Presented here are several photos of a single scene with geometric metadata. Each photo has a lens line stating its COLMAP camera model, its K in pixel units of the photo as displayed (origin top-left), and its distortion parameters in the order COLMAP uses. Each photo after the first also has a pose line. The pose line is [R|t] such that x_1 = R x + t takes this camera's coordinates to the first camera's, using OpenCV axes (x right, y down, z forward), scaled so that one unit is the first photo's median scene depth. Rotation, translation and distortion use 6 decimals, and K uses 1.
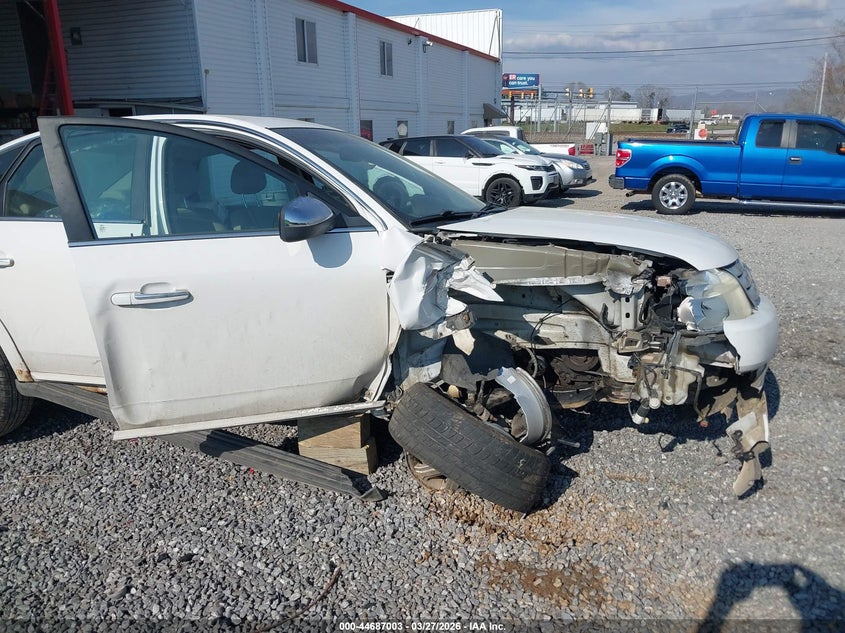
lens RADIAL K [[722.9, 0, 438.7], [0, 722.9, 315.7], [0, 0, 1]] dist [0.033457, -0.040137]
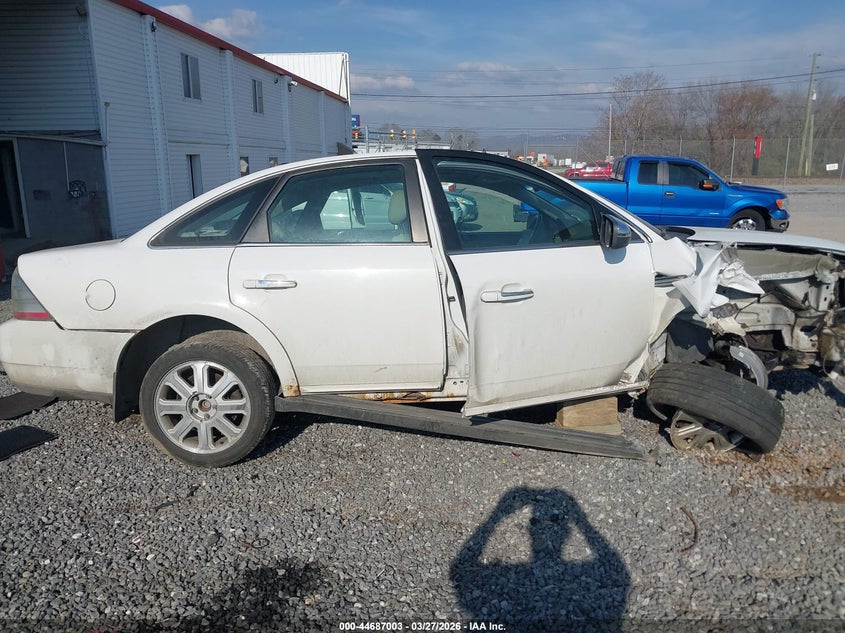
lens RADIAL K [[722.9, 0, 450.0], [0, 722.9, 314.6], [0, 0, 1]] dist [0.033457, -0.040137]
pose [[0.957249, -0.051008, 0.284732, -0.679227], [0.065835, 0.996915, -0.042743, 0.033904], [-0.281673, 0.059661, 0.957654, -0.088501]]
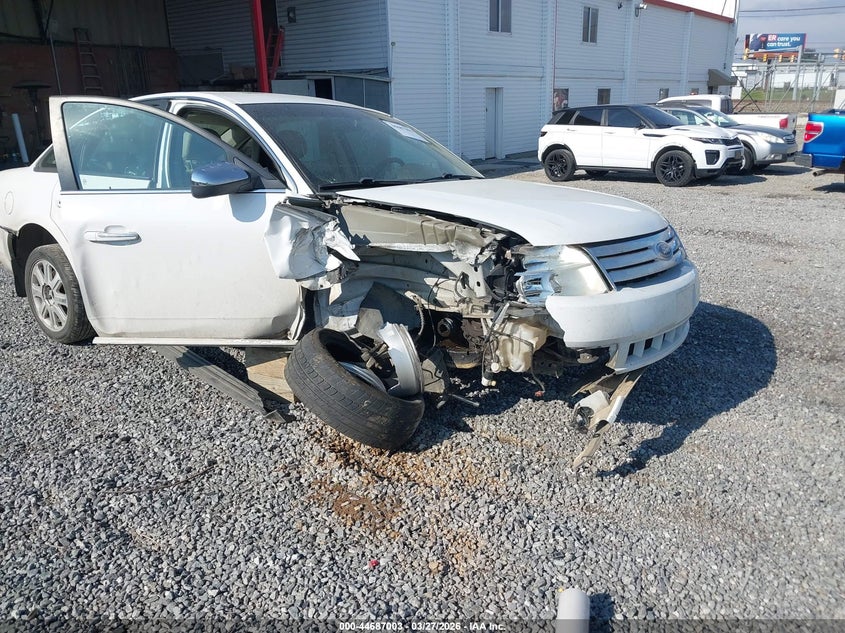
lens RADIAL K [[722.9, 0, 422.1], [0, 722.9, 319.2], [0, 0, 1]] dist [0.033457, -0.040137]
pose [[0.936995, 0.104834, -0.333241, 0.473650], [-0.089124, 0.994081, 0.062129, -0.006532], [0.337782, -0.028515, 0.940792, -0.032129]]
